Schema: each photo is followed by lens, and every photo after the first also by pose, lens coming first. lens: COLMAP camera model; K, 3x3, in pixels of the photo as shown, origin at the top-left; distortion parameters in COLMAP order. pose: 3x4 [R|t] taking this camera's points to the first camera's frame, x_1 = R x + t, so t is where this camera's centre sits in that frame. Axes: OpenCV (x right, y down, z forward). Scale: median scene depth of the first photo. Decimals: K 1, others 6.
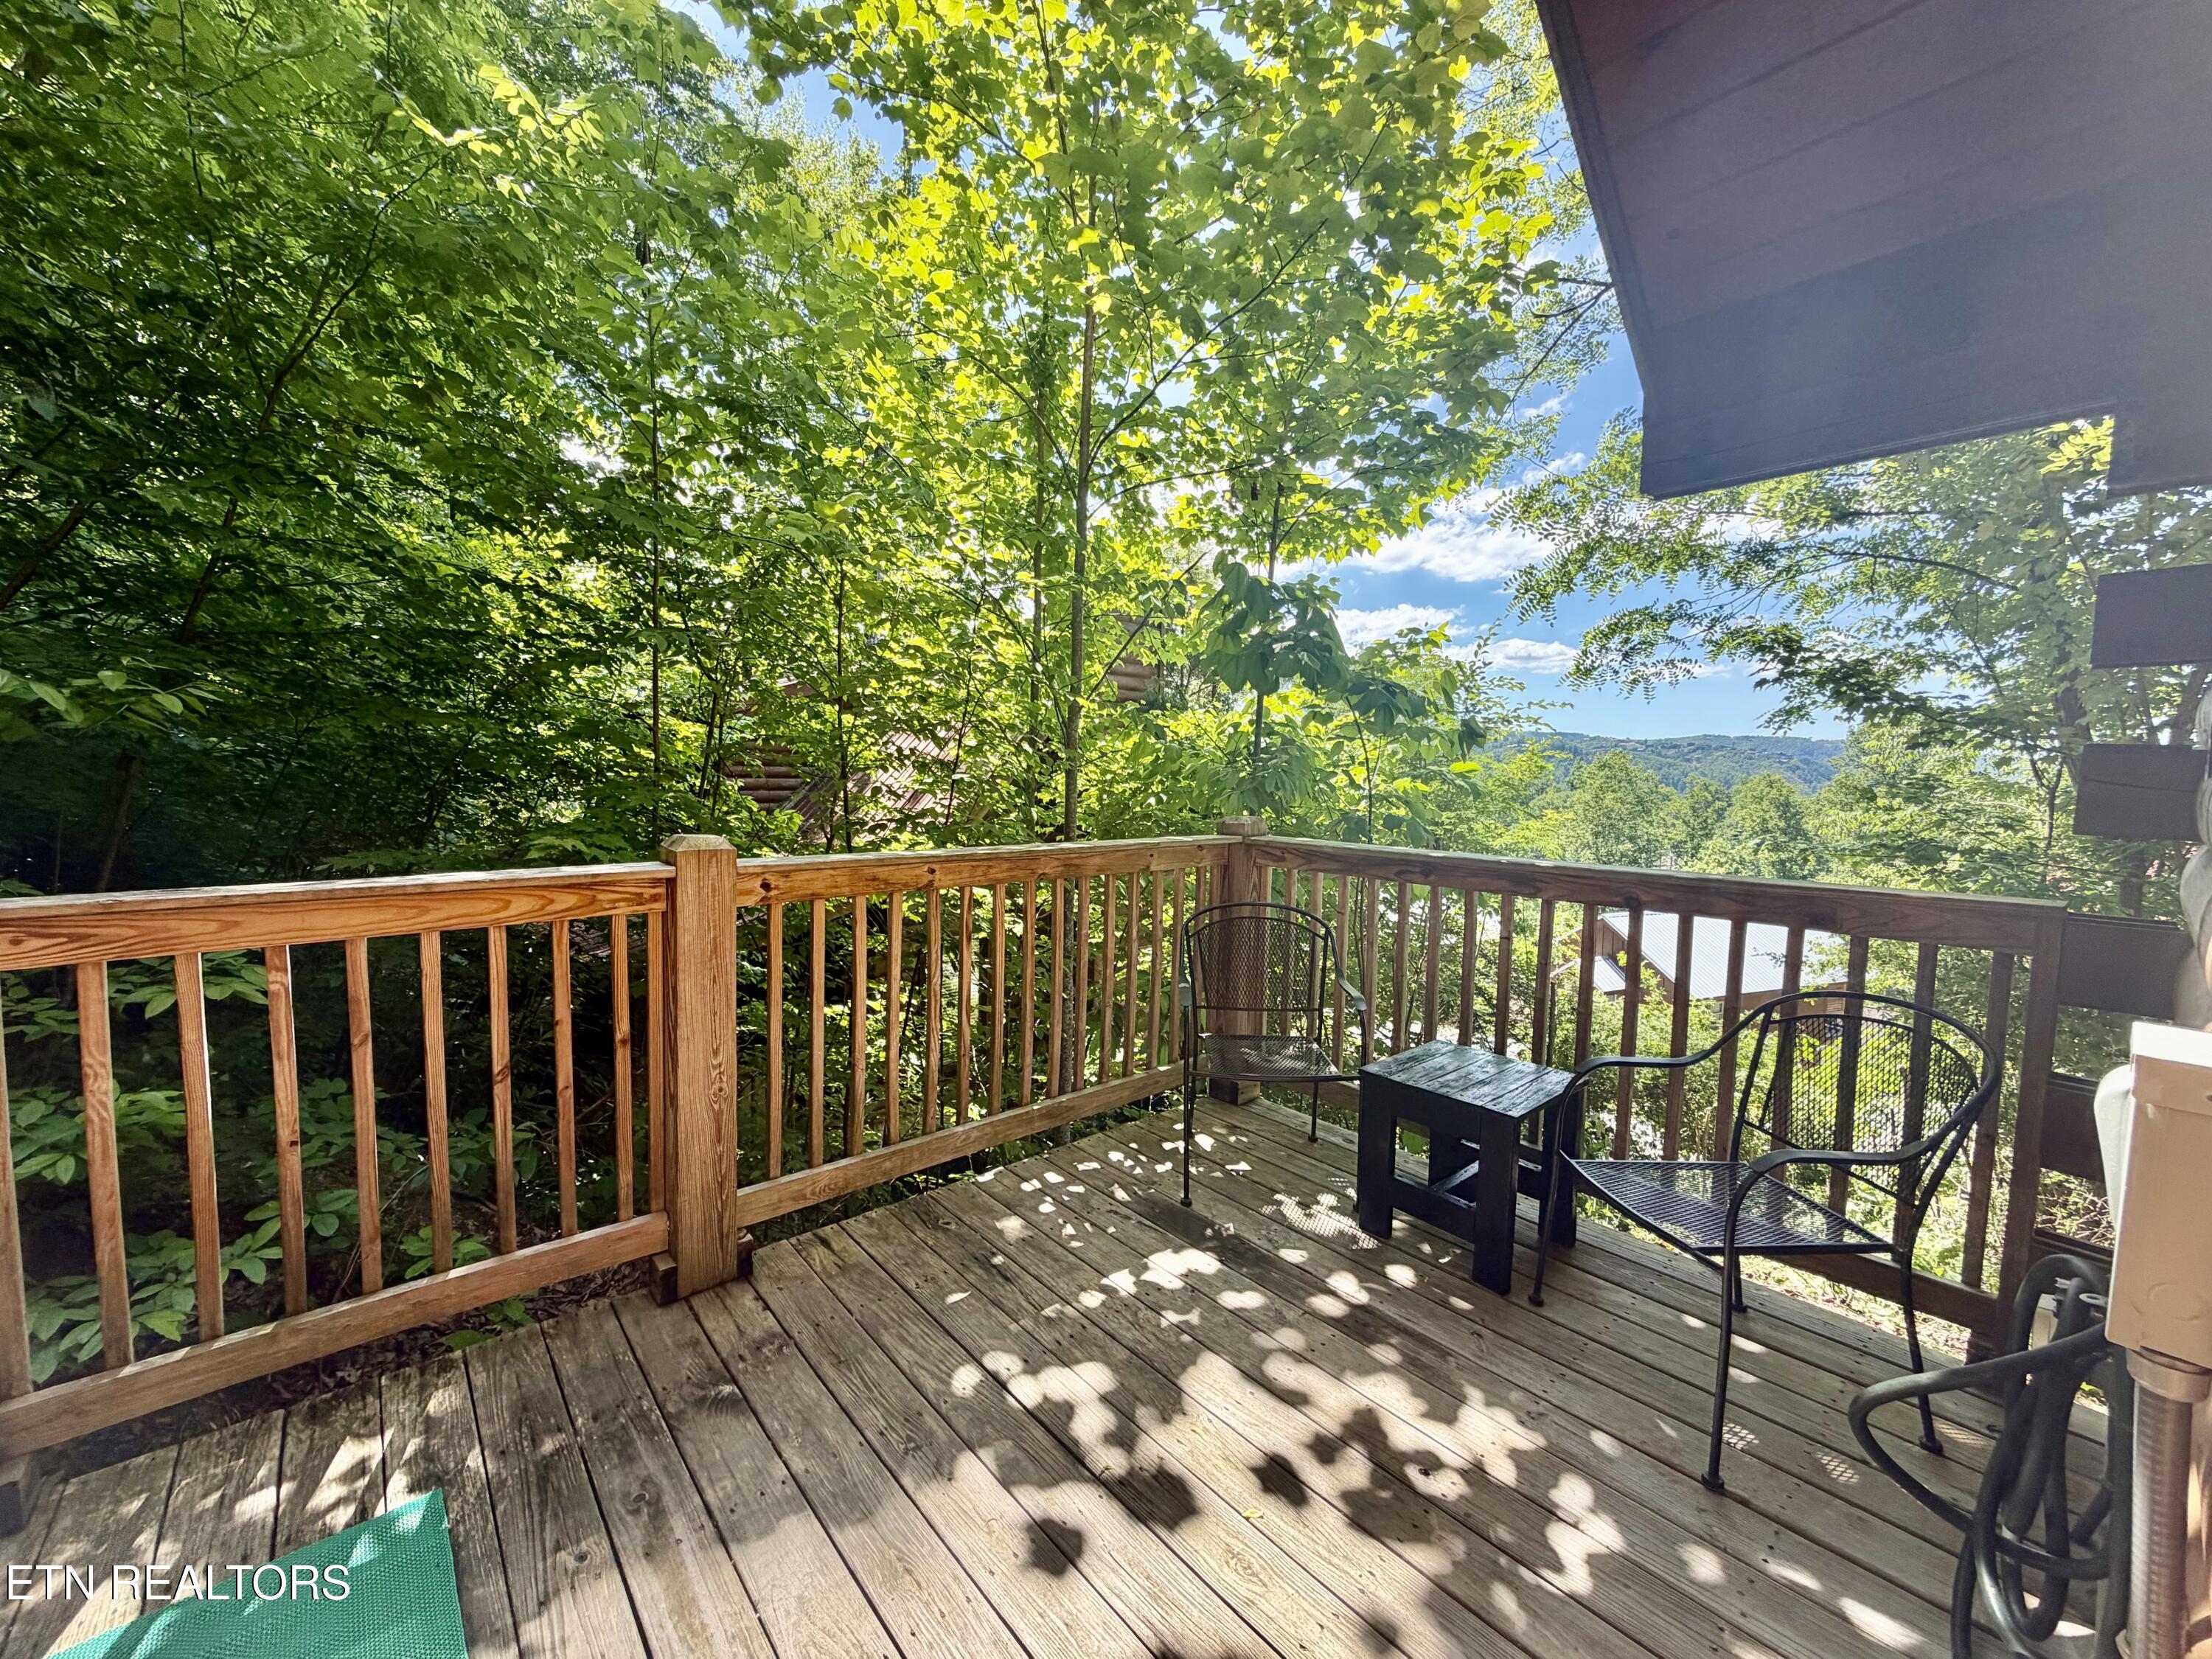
lens RADIAL K [[884.0, 0, 1098.0], [0, 884.0, 831.9], [0, 0, 1]] dist [-0.000819, 0.000163]
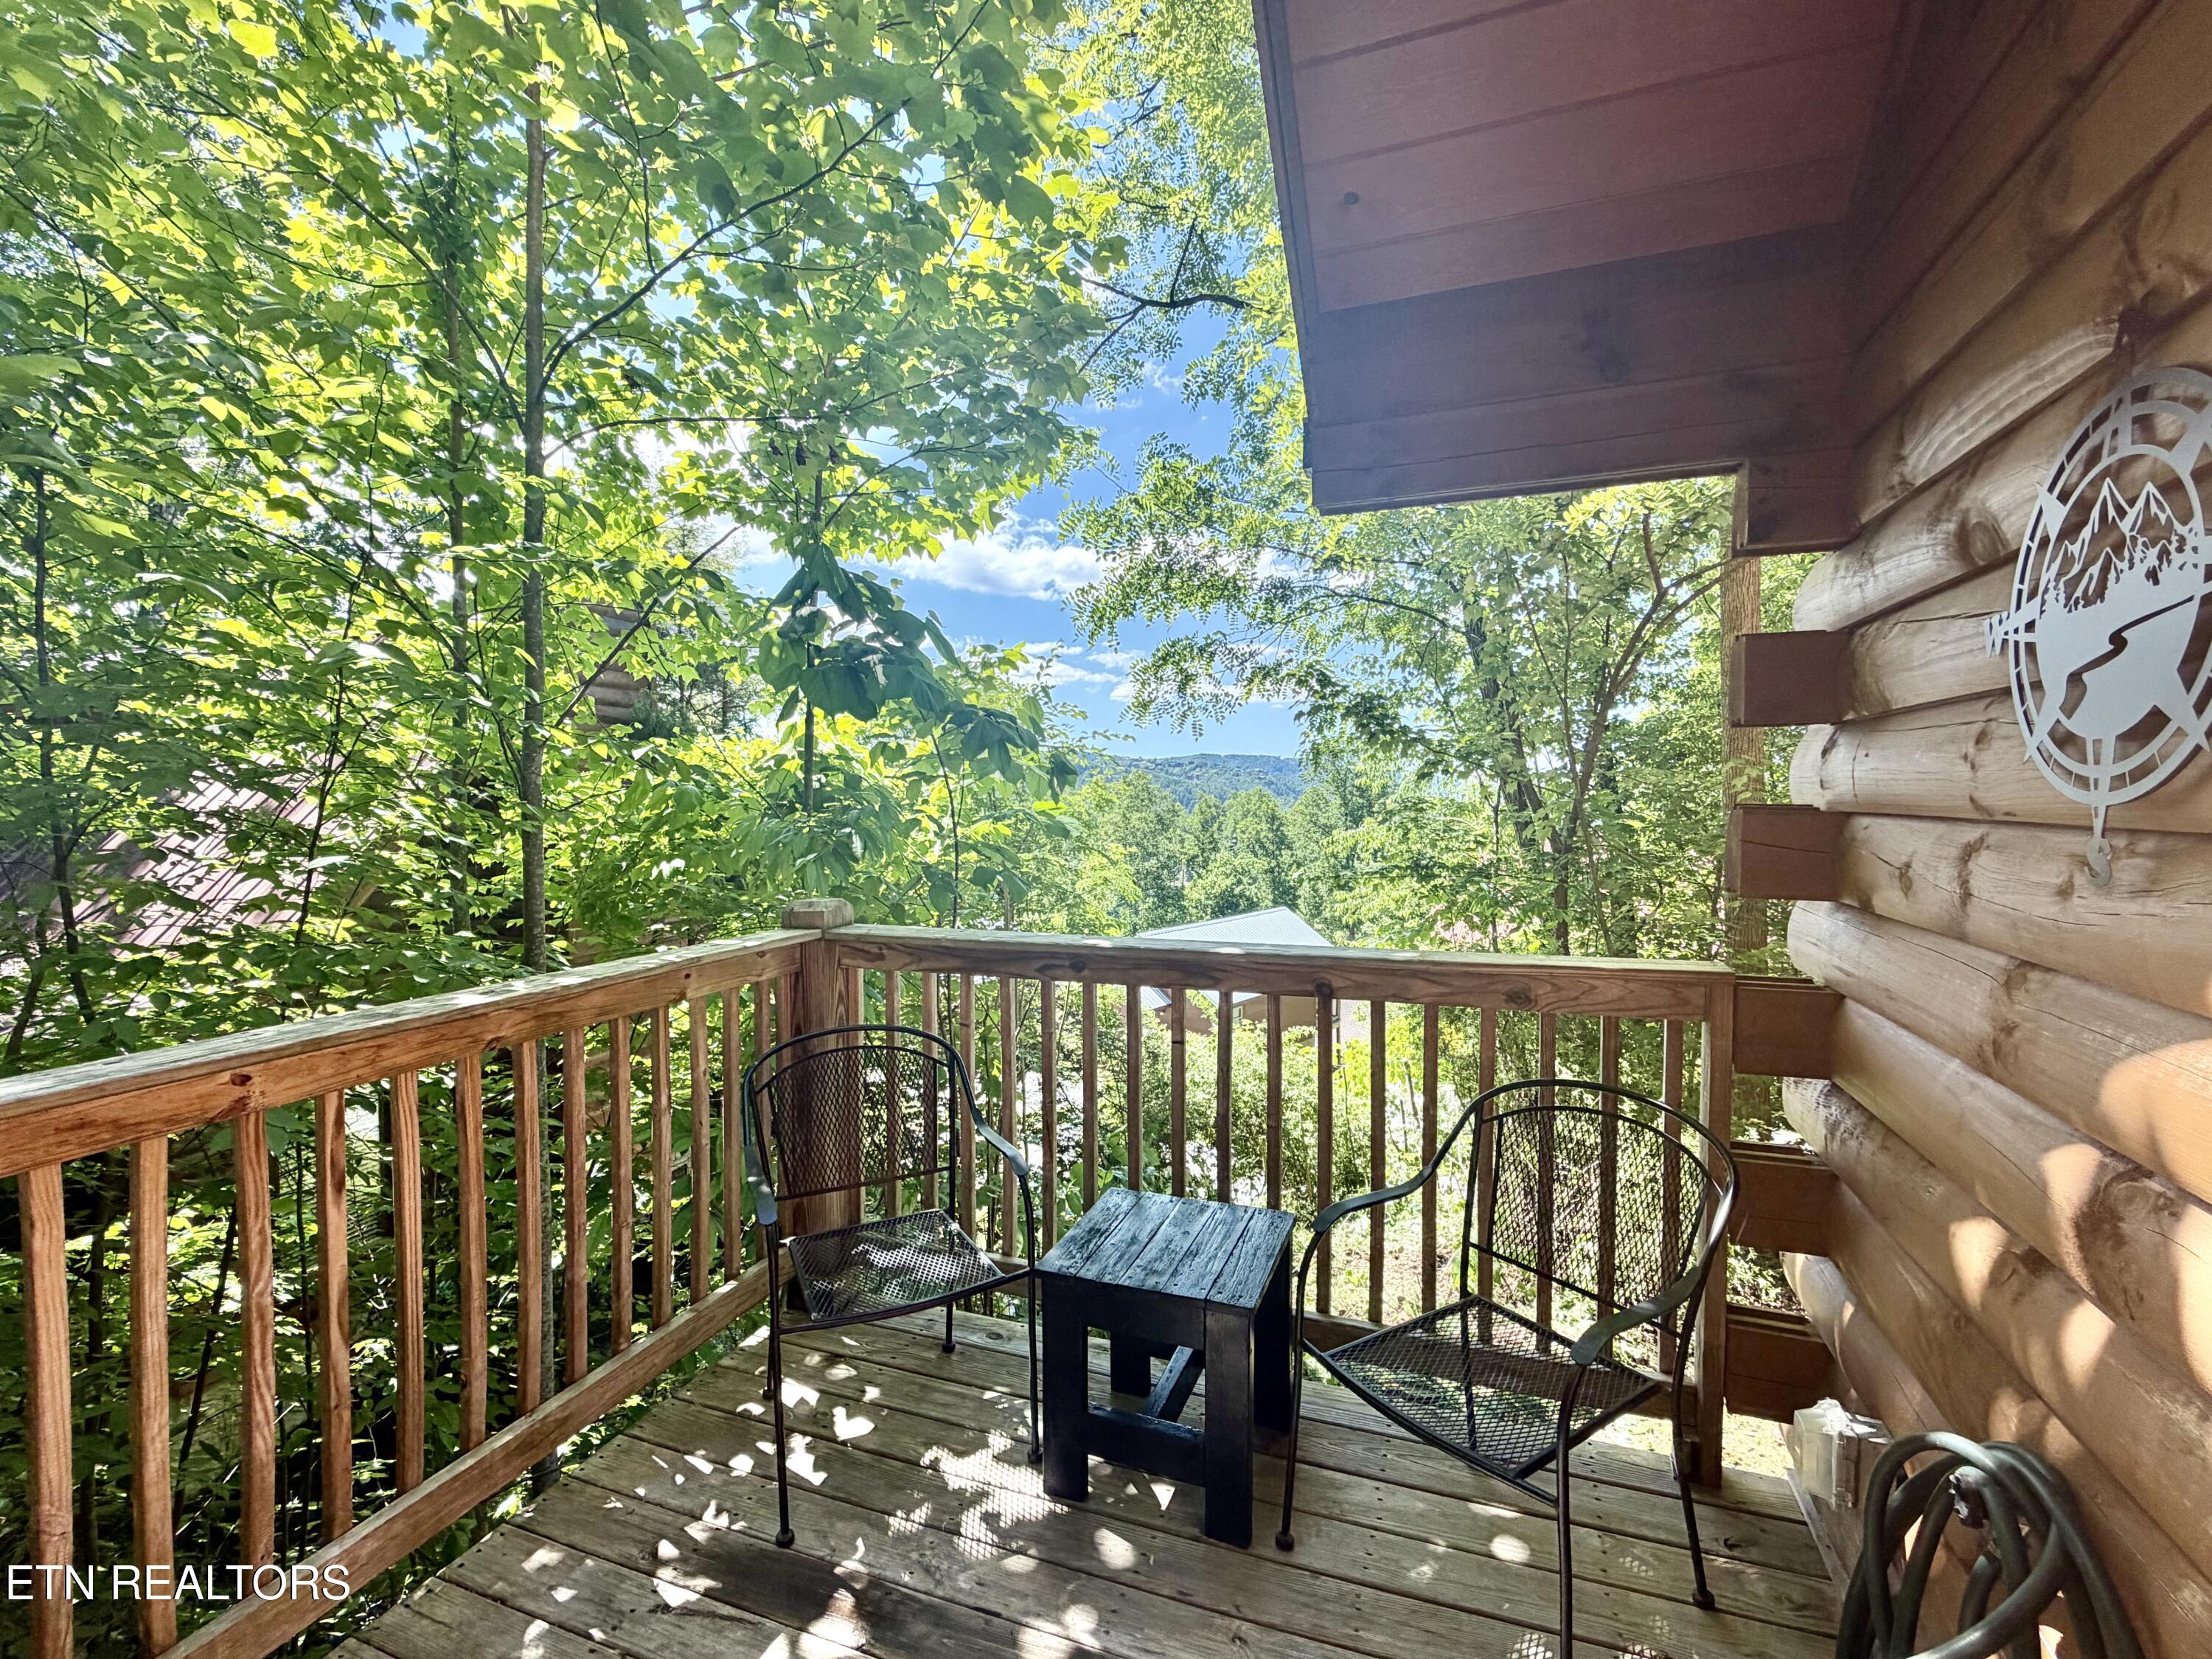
lens RADIAL K [[996.5, 0, 1105.1], [0, 996.5, 840.7], [0, 0, 1]] dist [-0.002356, 0.001017]
pose [[0.877597, -0.043409, 0.477429, -0.008152], [0.054999, 0.998433, -0.010317, -0.026714], [-0.476233, 0.035312, 0.878610, 0.113957]]
